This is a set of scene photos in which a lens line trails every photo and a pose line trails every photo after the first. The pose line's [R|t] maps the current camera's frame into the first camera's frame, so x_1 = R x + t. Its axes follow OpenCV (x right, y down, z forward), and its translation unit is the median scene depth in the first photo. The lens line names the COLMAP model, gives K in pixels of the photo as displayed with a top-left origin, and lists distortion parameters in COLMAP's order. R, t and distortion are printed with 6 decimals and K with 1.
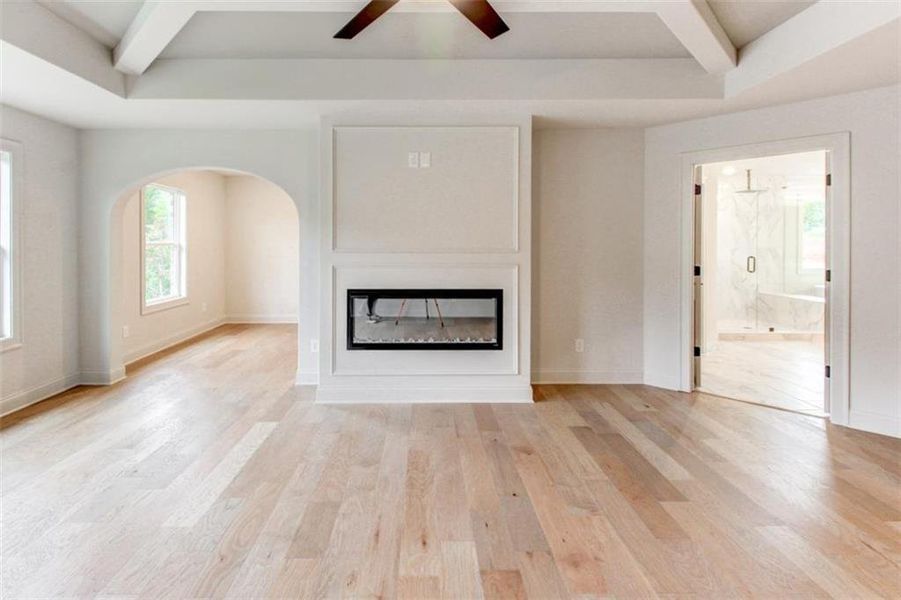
lens RADIAL K [[432.2, 0, 433.3], [0, 432.2, 245.3], [0, 0, 1]] dist [0.005084, -0.002444]
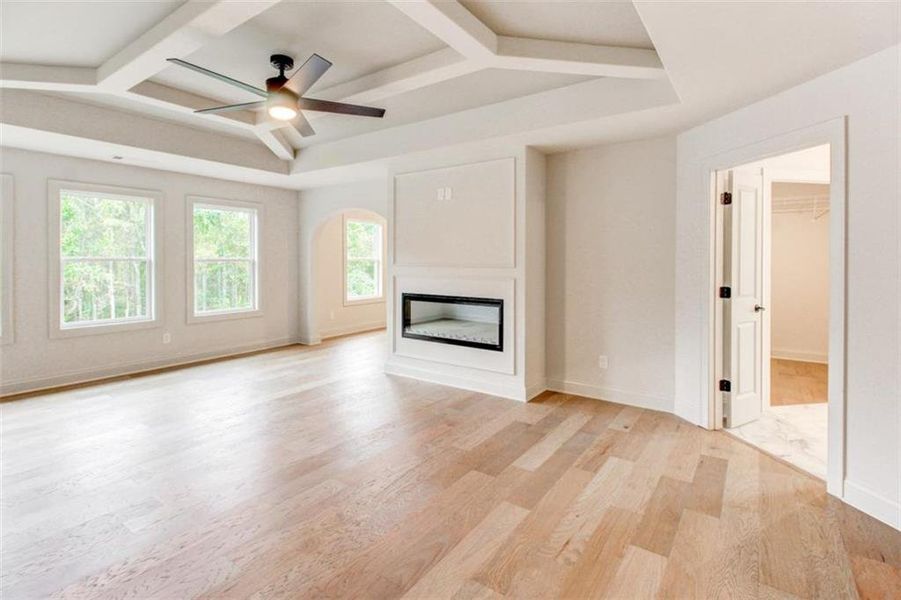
lens RADIAL K [[432.2, 0, 458.1], [0, 432.2, 261.4], [0, 0, 1]] dist [0.005084, -0.002444]
pose [[0.818246, 0.005765, -0.574839, 0.726732], [-0.006279, 0.999980, 0.001091, -0.000754], [0.574834, 0.002716, 0.818266, -0.017577]]
